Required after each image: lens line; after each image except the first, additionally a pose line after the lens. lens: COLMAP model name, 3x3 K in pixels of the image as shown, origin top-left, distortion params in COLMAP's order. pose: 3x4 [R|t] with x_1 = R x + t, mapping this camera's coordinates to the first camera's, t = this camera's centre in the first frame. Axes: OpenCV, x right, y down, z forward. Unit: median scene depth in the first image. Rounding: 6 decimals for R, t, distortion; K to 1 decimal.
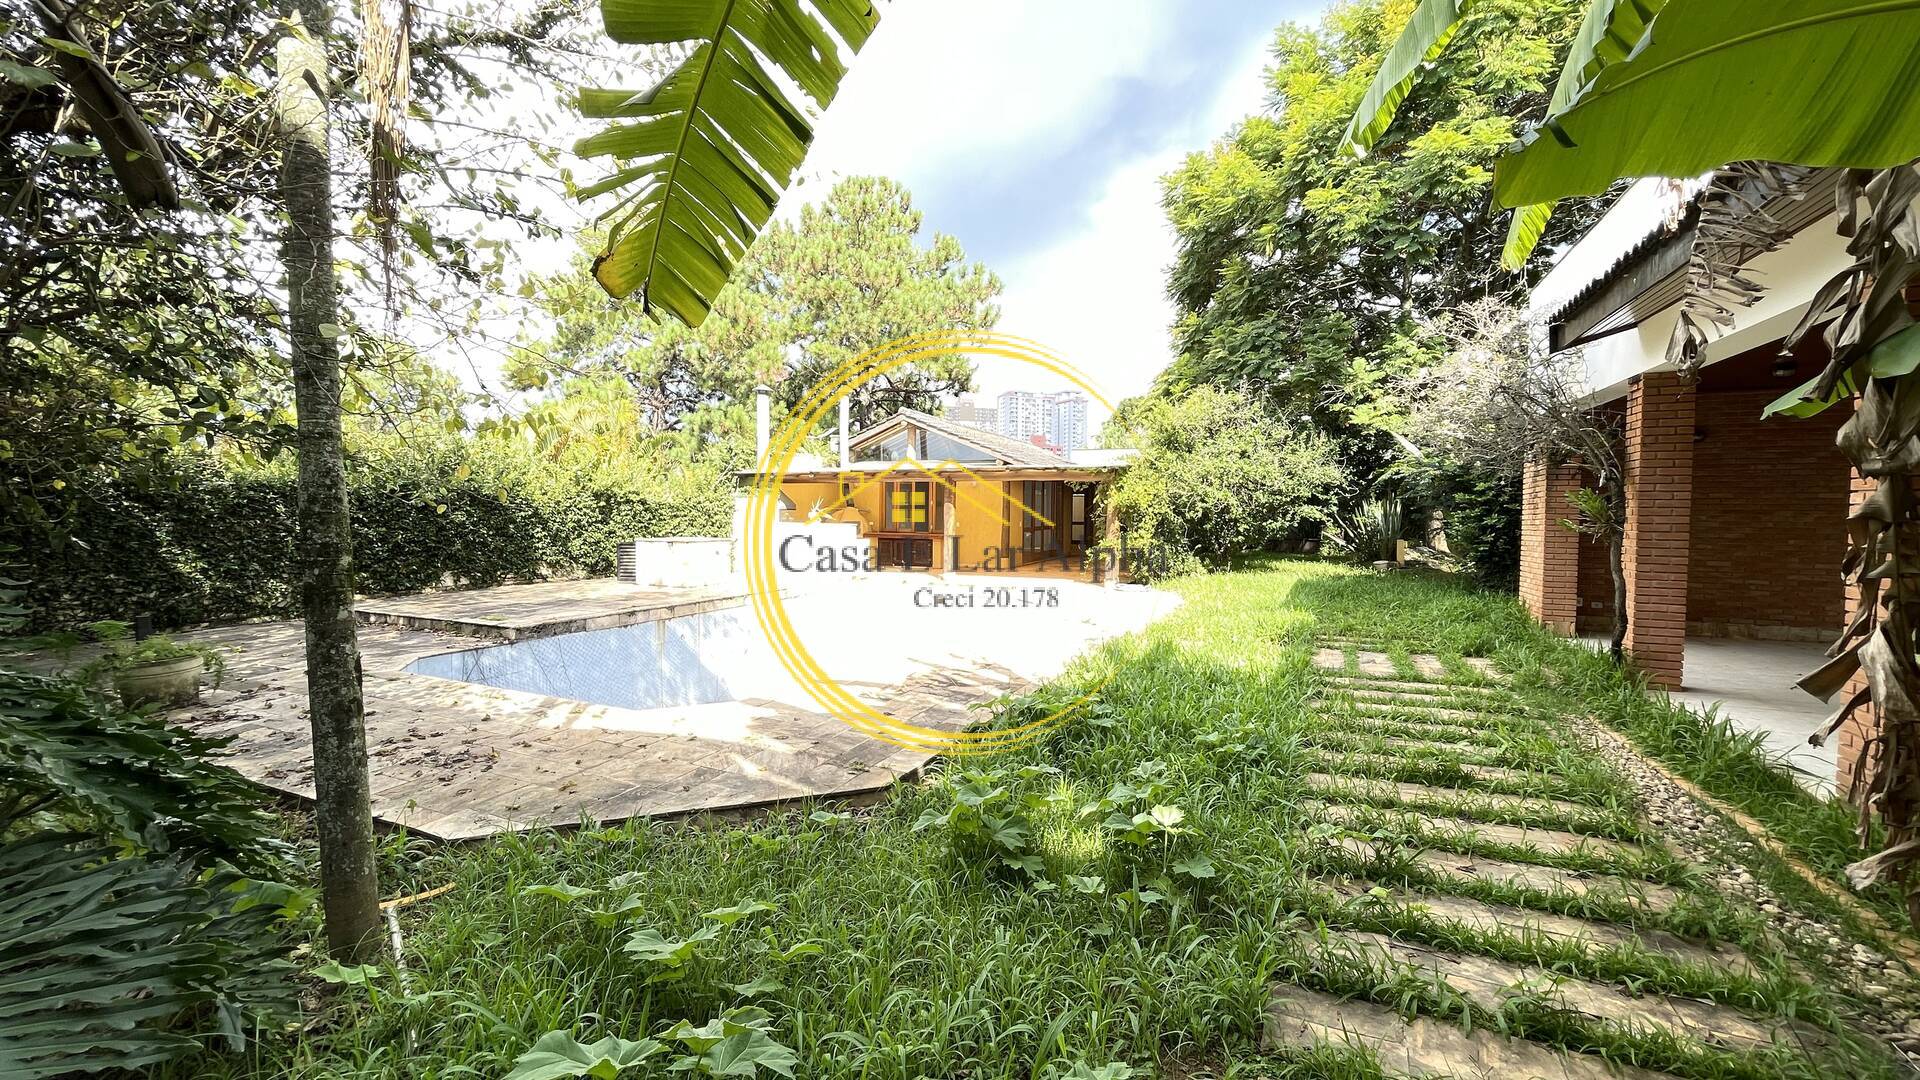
lens RADIAL K [[777.1, 0, 958.4], [0, 777.1, 545.2], [0, 0, 1]] dist [-0.004153, 0.001296]
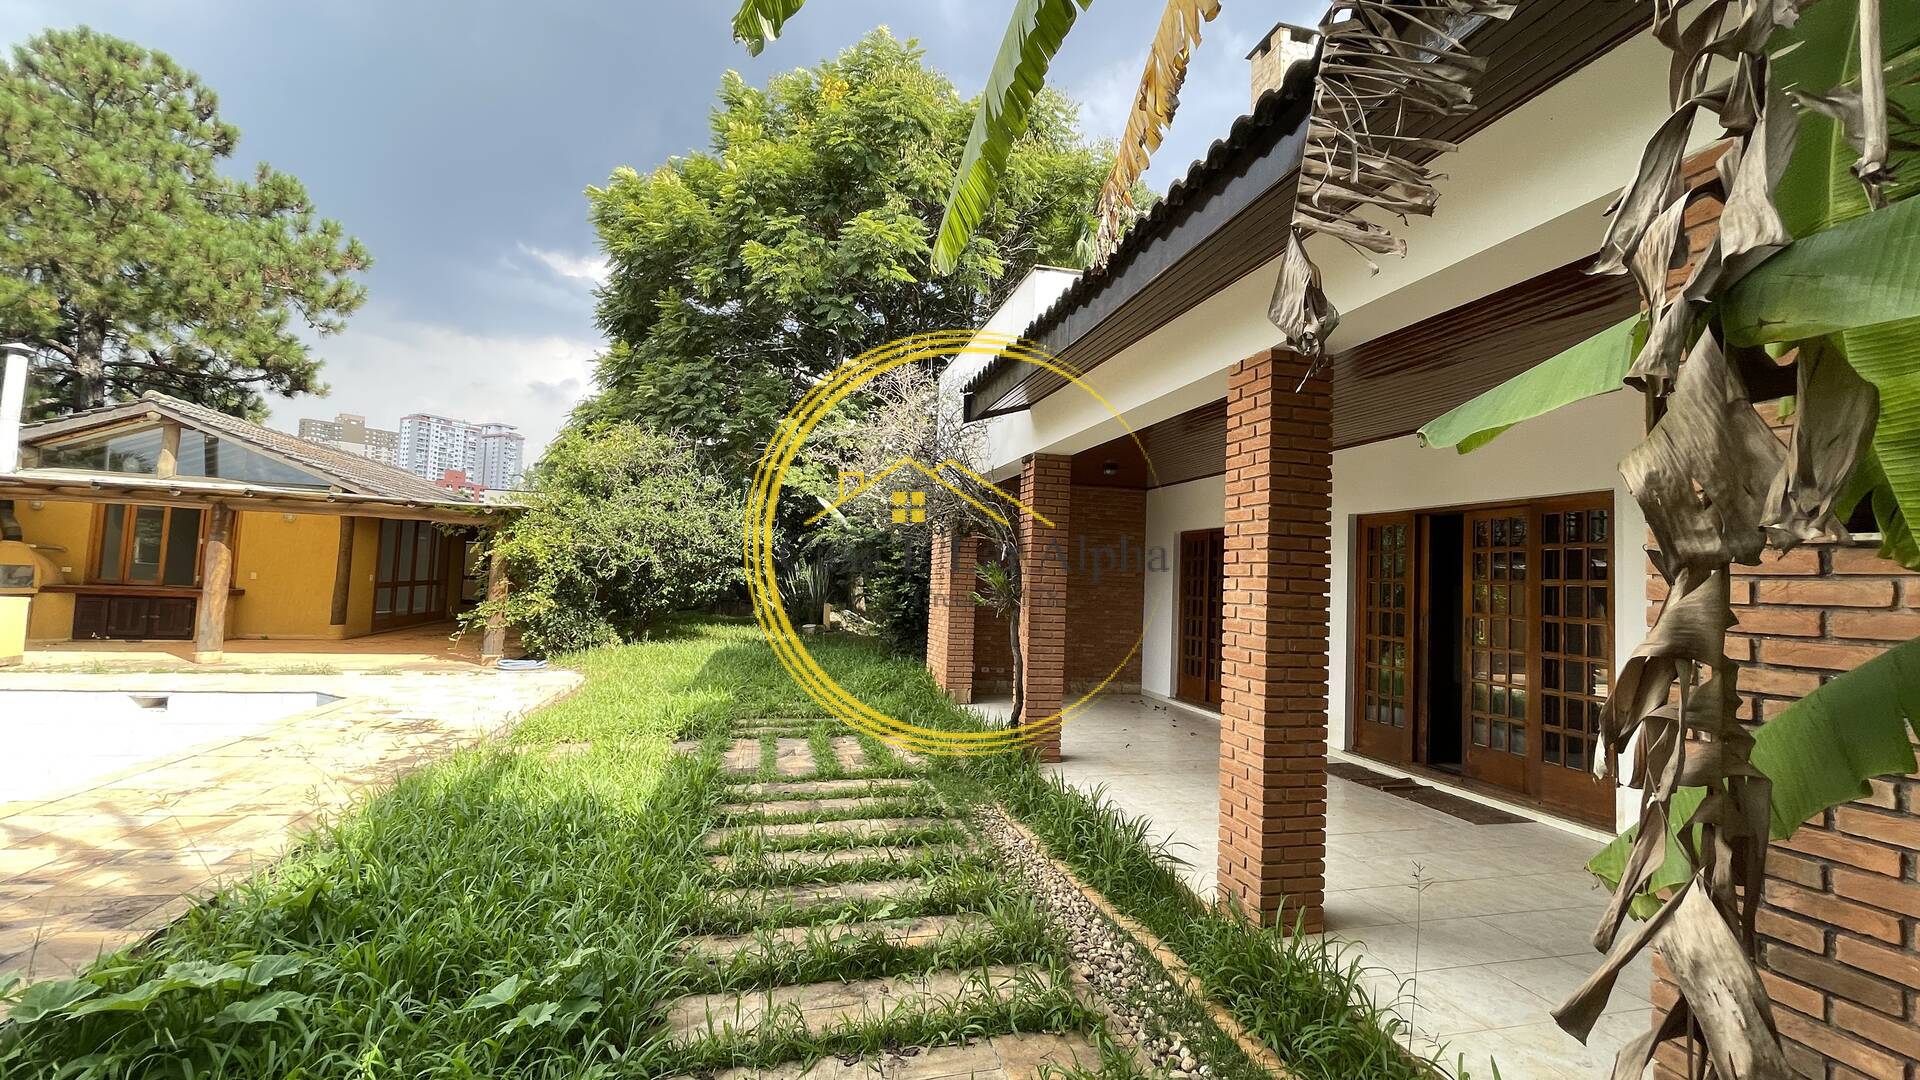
lens RADIAL K [[777.1, 0, 960.9], [0, 777.1, 534.6], [0, 0, 1]] dist [-0.004153, 0.001296]
pose [[0.773978, 0.063797, 0.629991, 0.071155], [-0.008209, 0.995839, -0.090760, -0.008169], [-0.633160, 0.065074, 0.771281, 0.119253]]
